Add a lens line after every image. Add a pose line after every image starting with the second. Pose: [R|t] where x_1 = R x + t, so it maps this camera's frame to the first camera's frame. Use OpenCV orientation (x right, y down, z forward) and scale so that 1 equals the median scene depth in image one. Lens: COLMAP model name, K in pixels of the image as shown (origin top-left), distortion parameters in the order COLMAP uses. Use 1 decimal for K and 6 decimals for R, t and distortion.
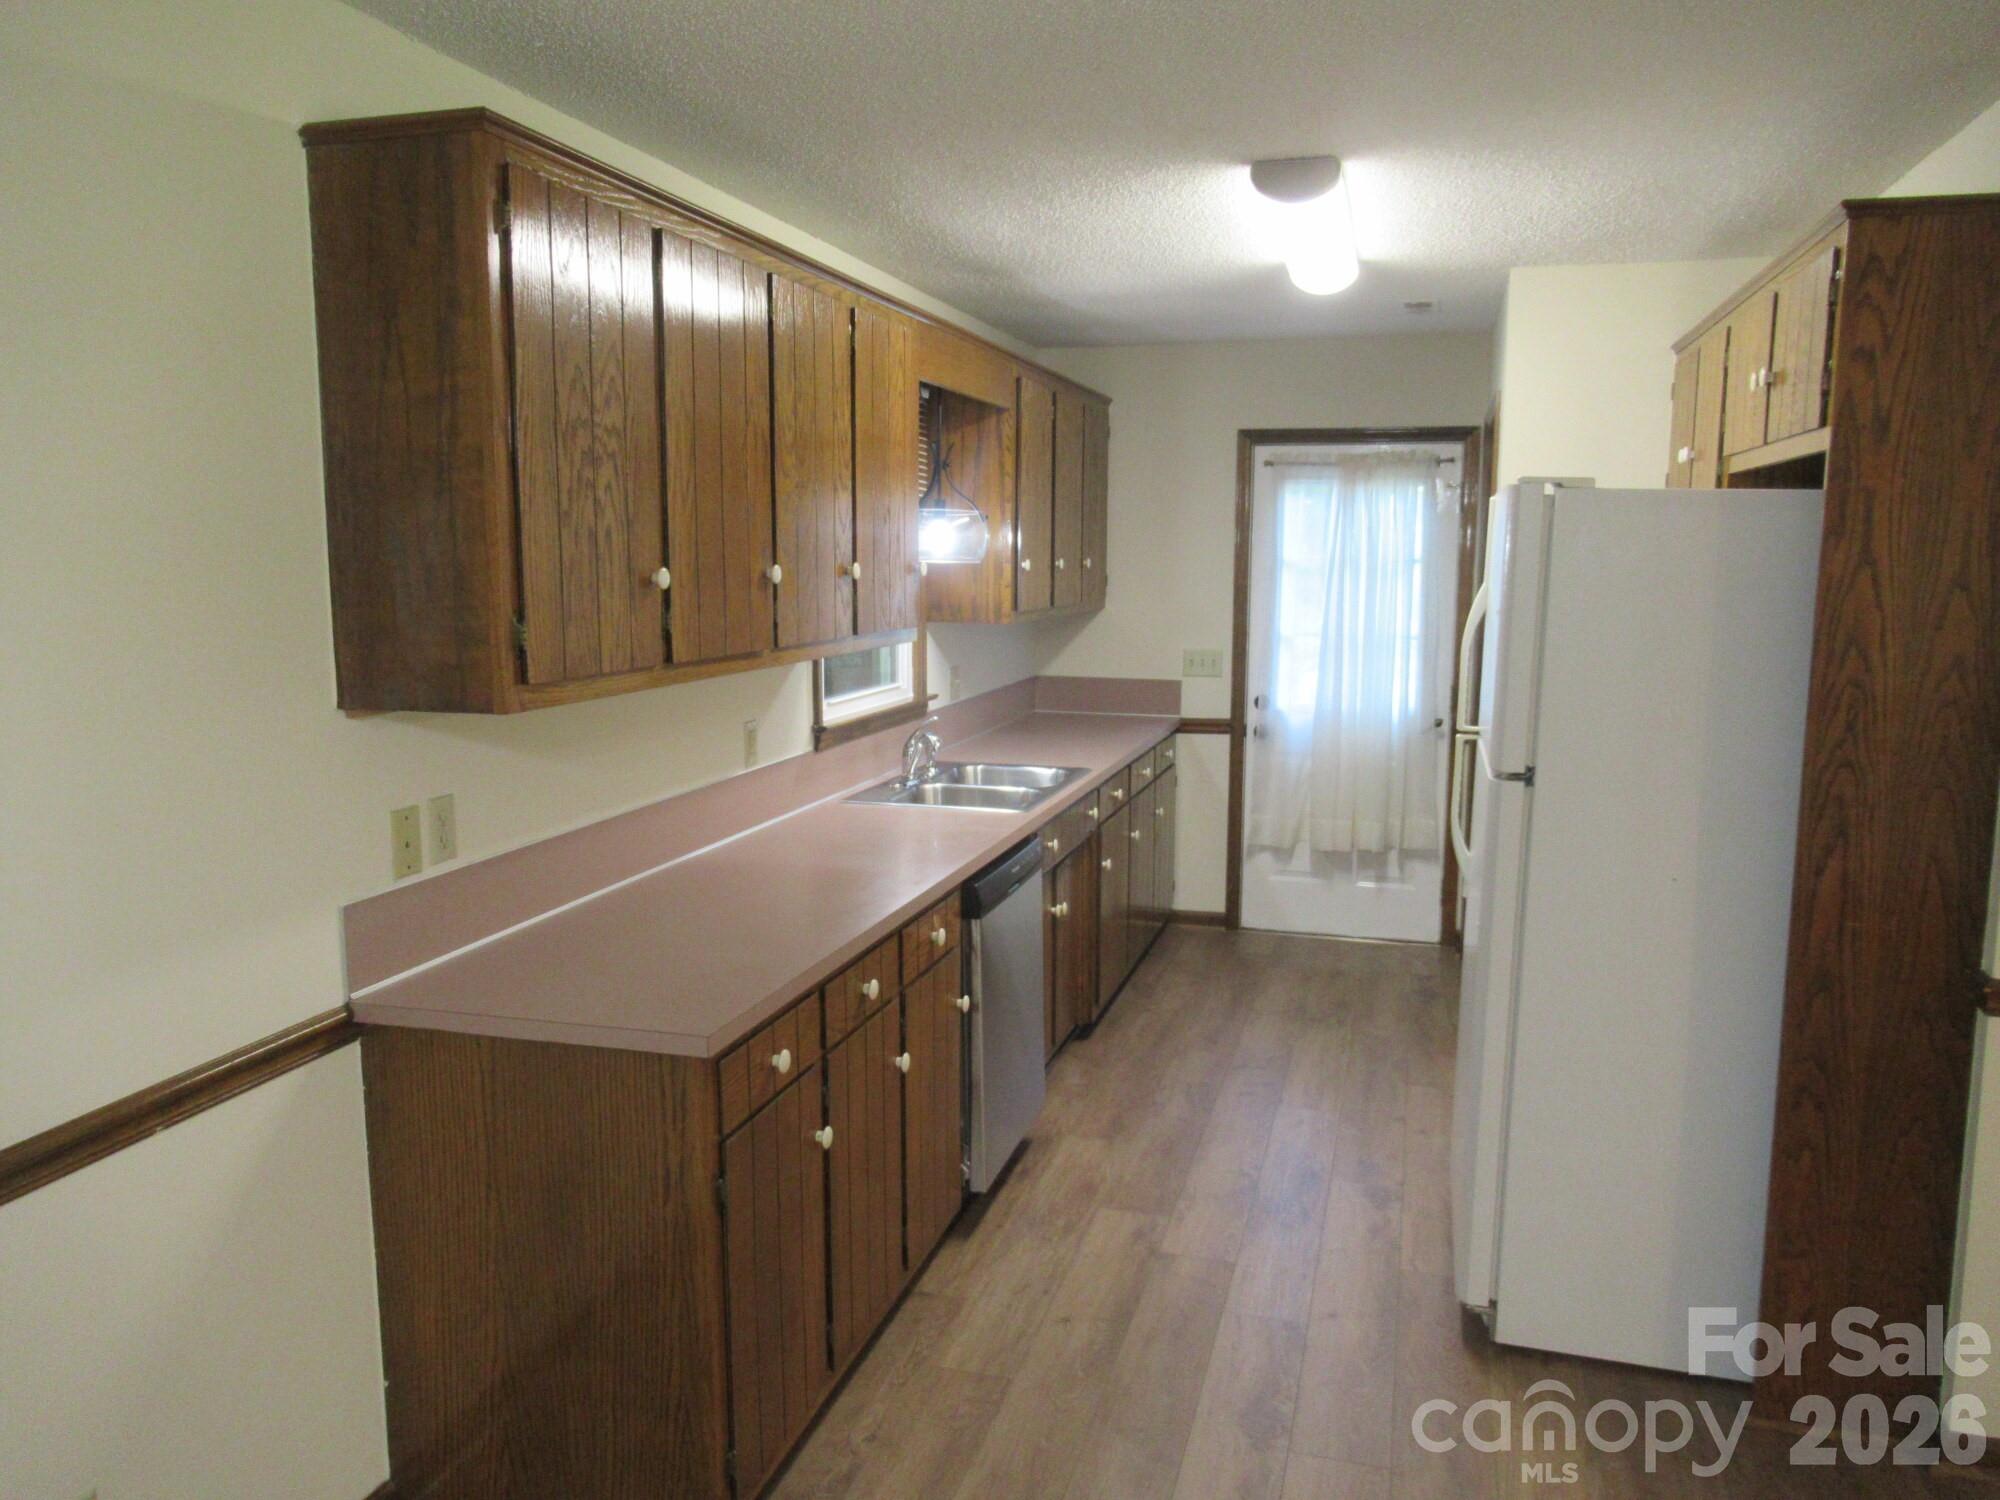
lens RADIAL K [[1485.8, 0, 992.1], [0, 1485.8, 753.6], [0, 0, 1]] dist [-0.011581, -0.007587]
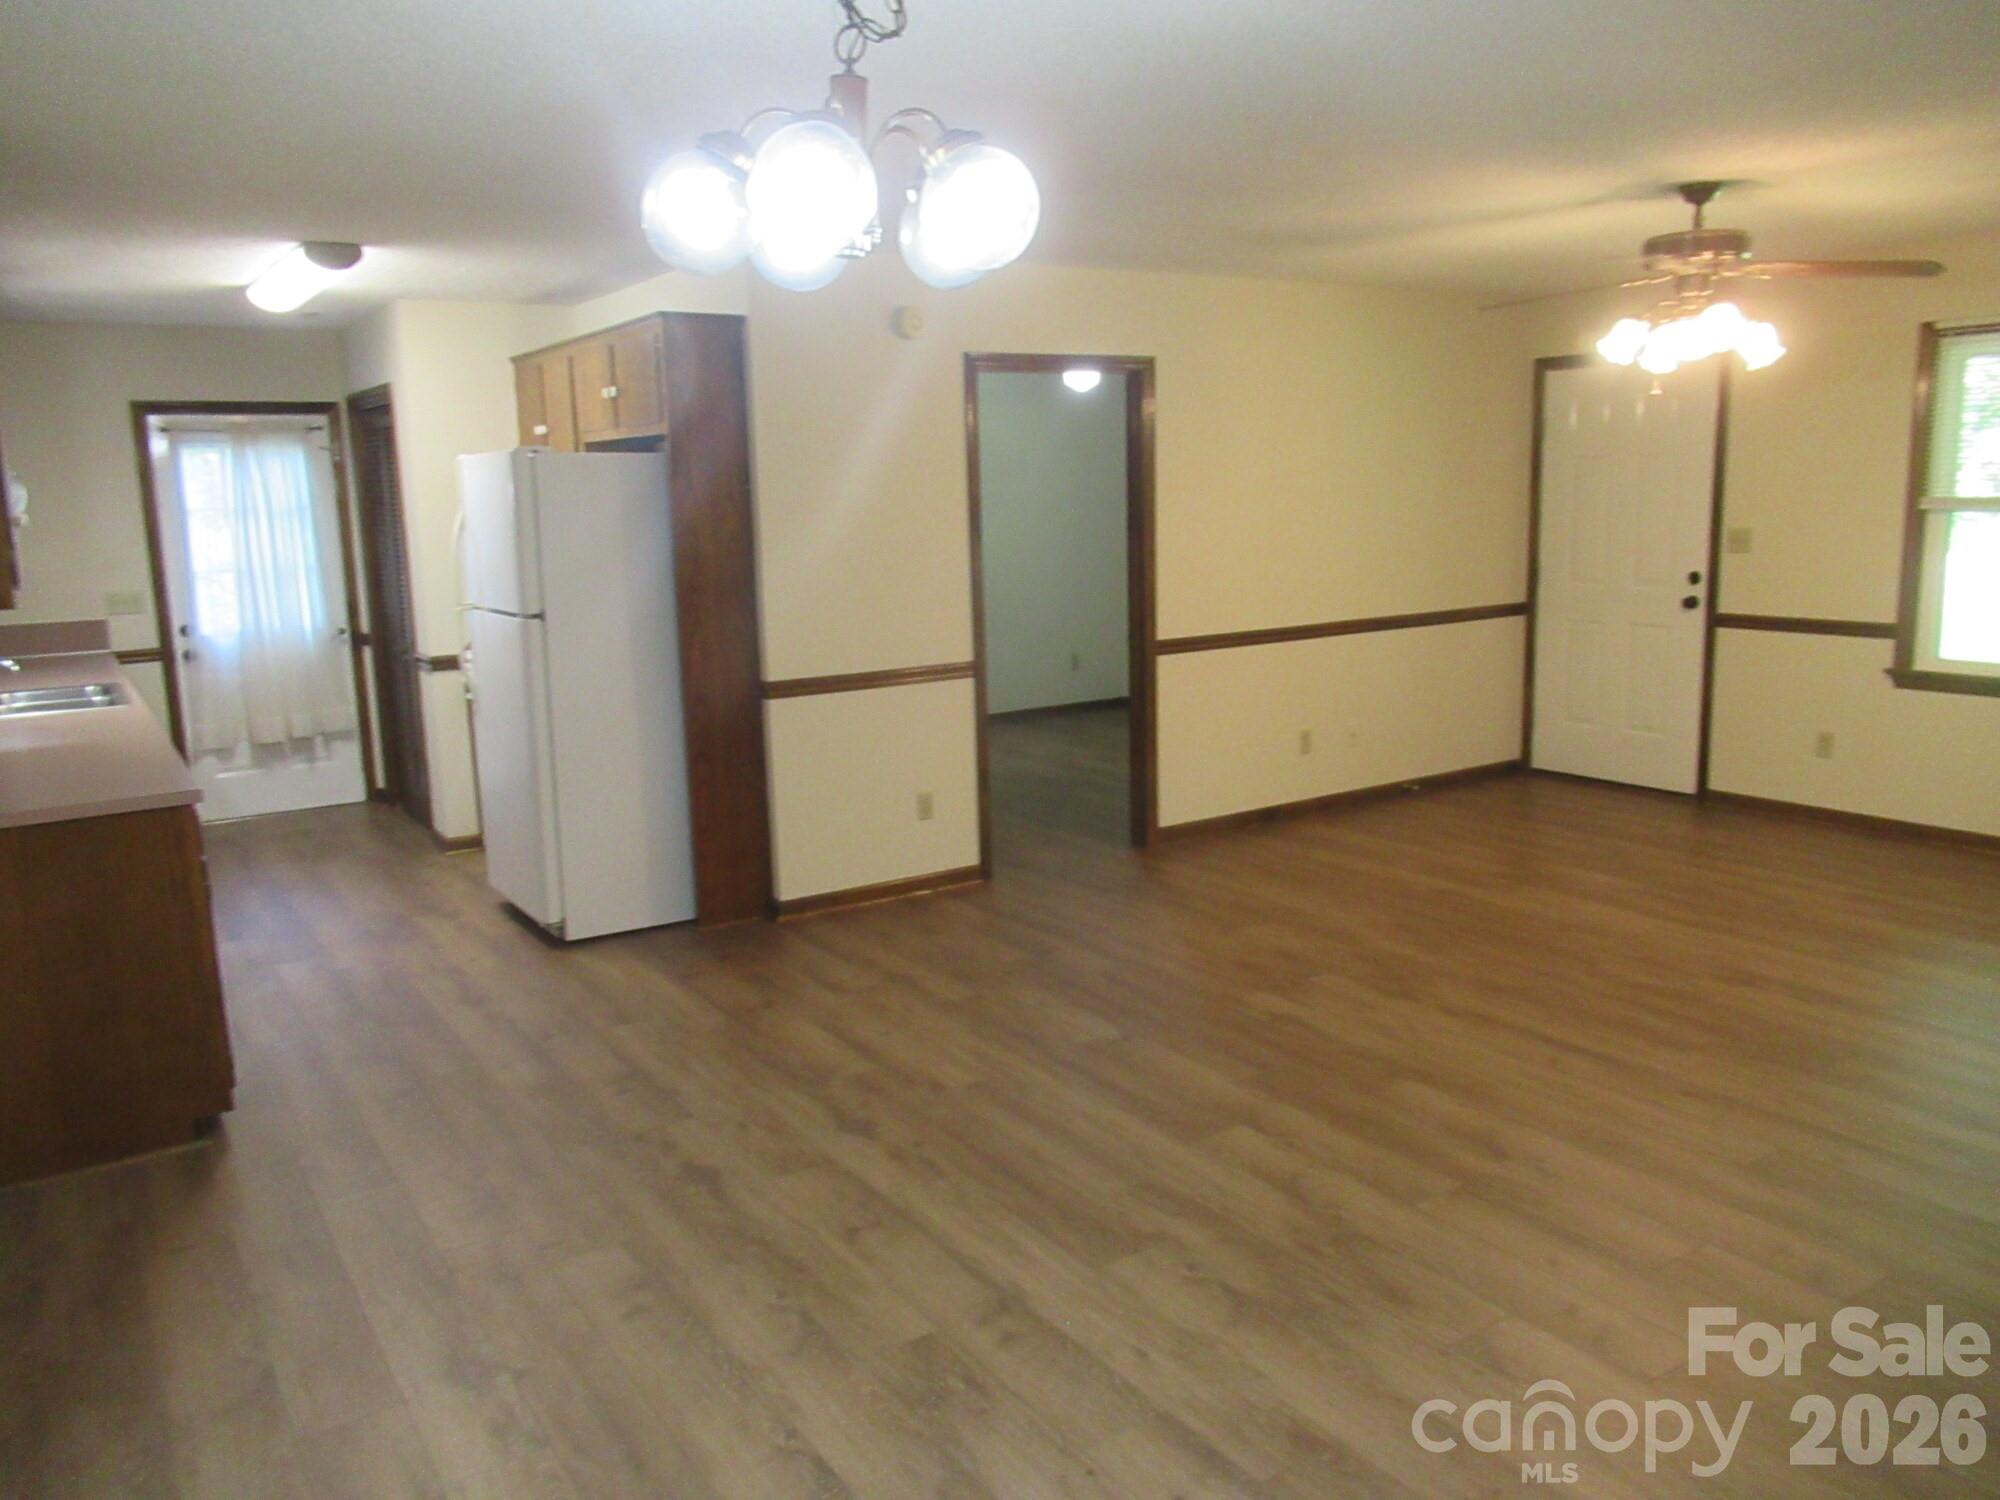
lens RADIAL K [[1485.8, 0, 992.1], [0, 1485.8, 753.6], [0, 0, 1]] dist [-0.011581, -0.007587]
pose [[0.648401, -0.156851, 0.744965, -0.312502], [0.134936, 0.986730, 0.090309, 0.044727], [-0.749245, 0.041967, 0.660962, -0.280563]]
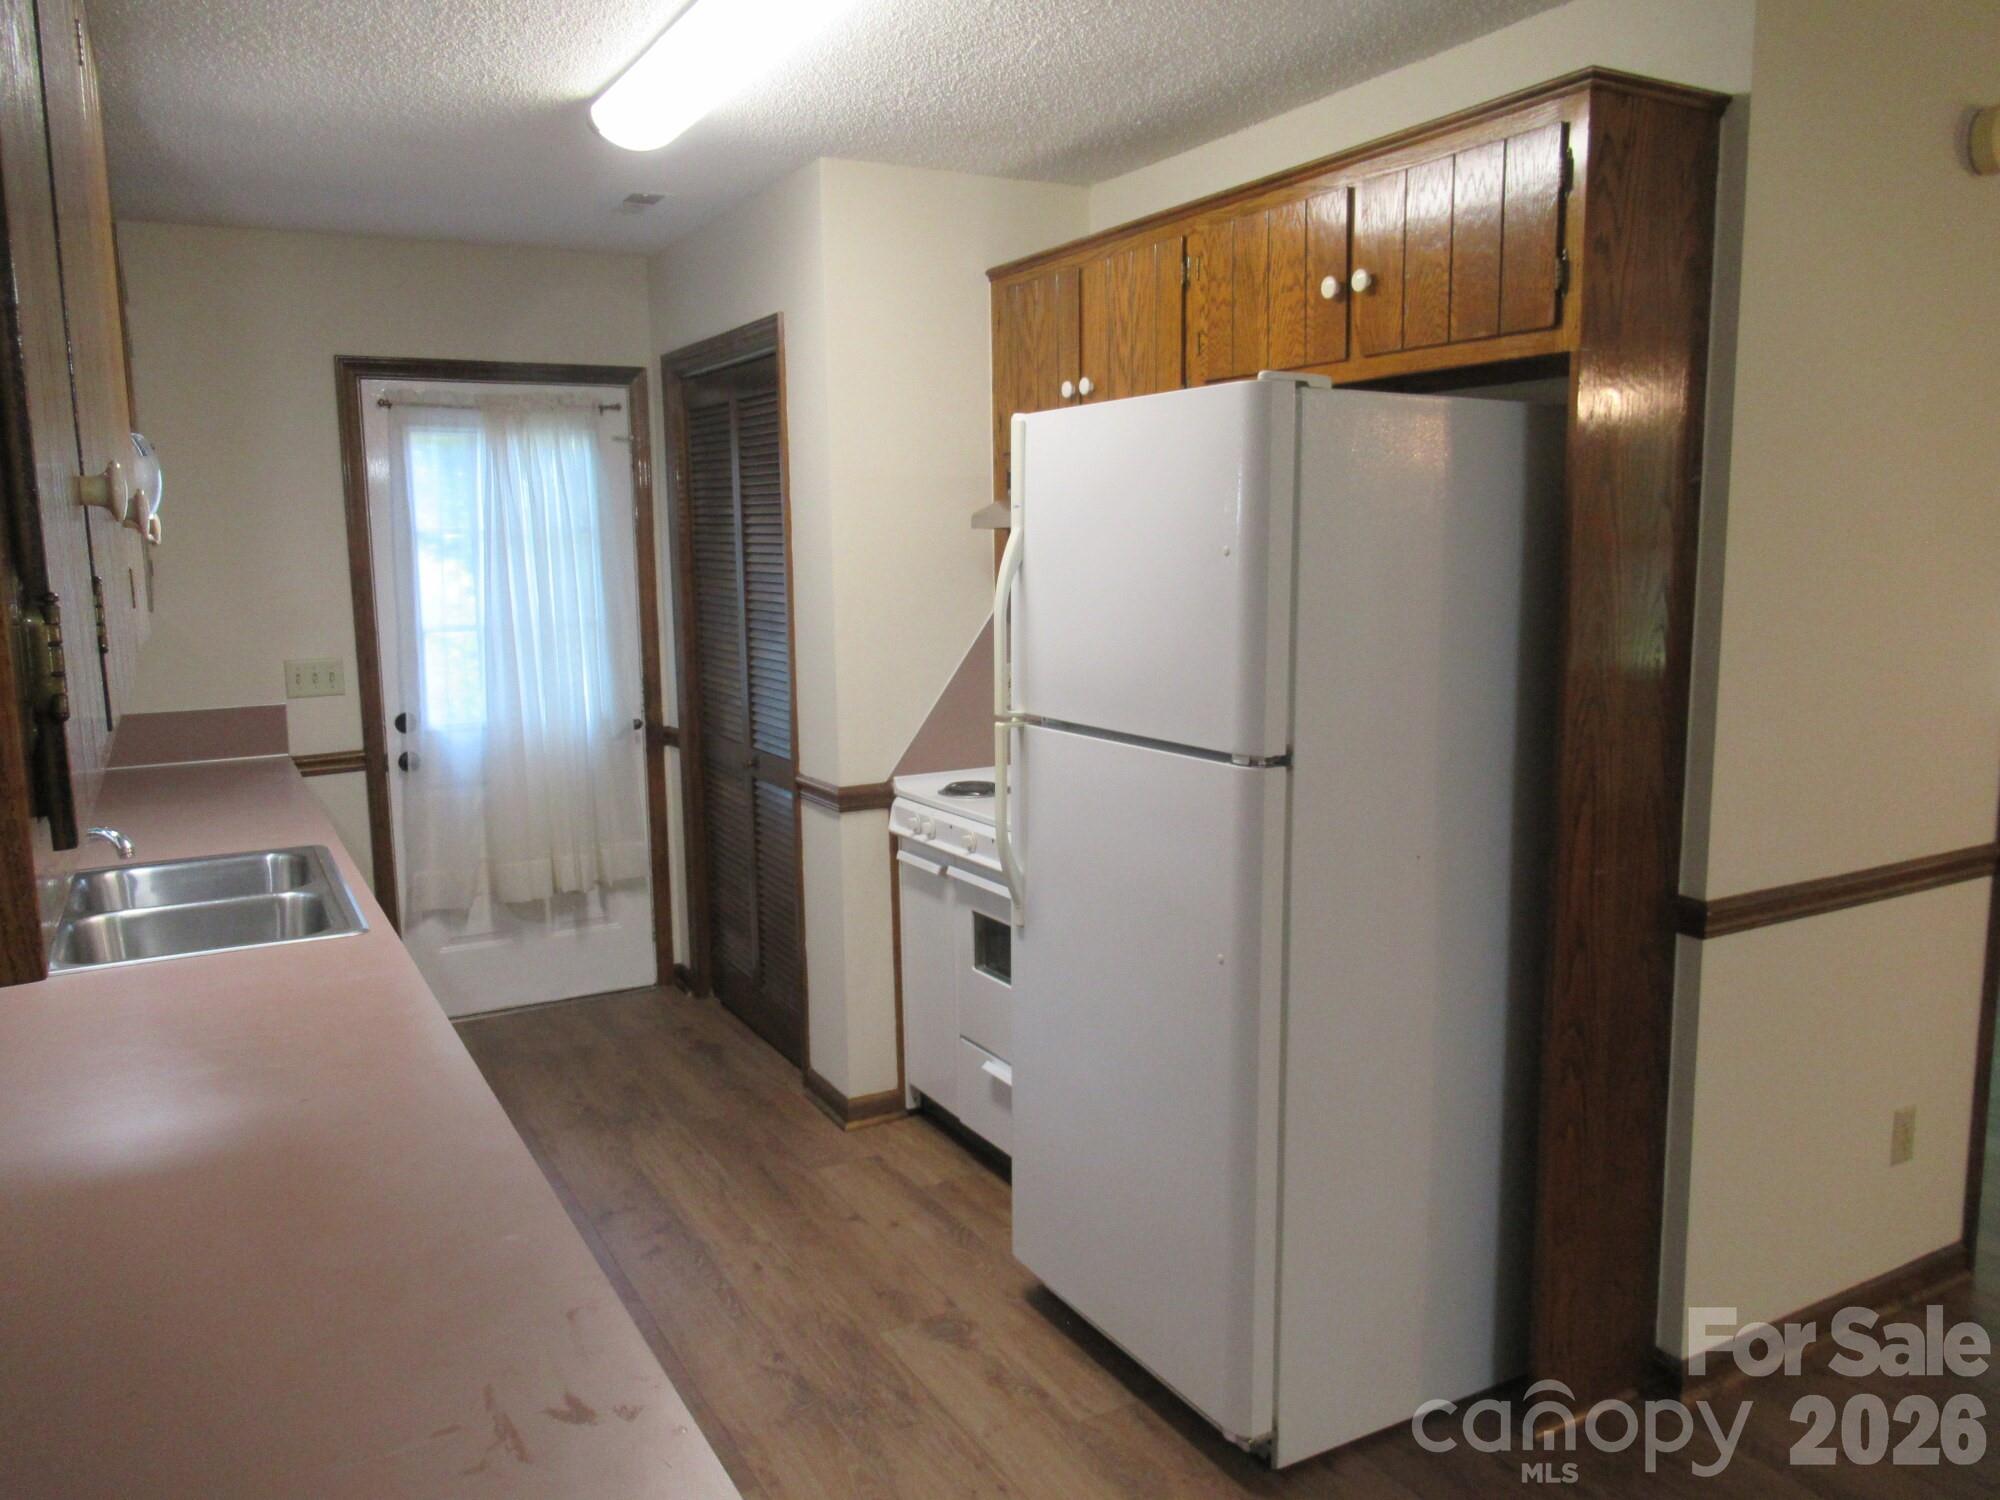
lens RADIAL K [[1485.8, 0, 992.1], [0, 1485.8, 753.6], [0, 0, 1]] dist [-0.011581, -0.007587]
pose [[0.700733, -0.119374, 0.703365, -0.145618], [0.119303, 0.991626, 0.049441, -0.021634], [-0.703377, 0.049269, 0.709107, 0.269072]]
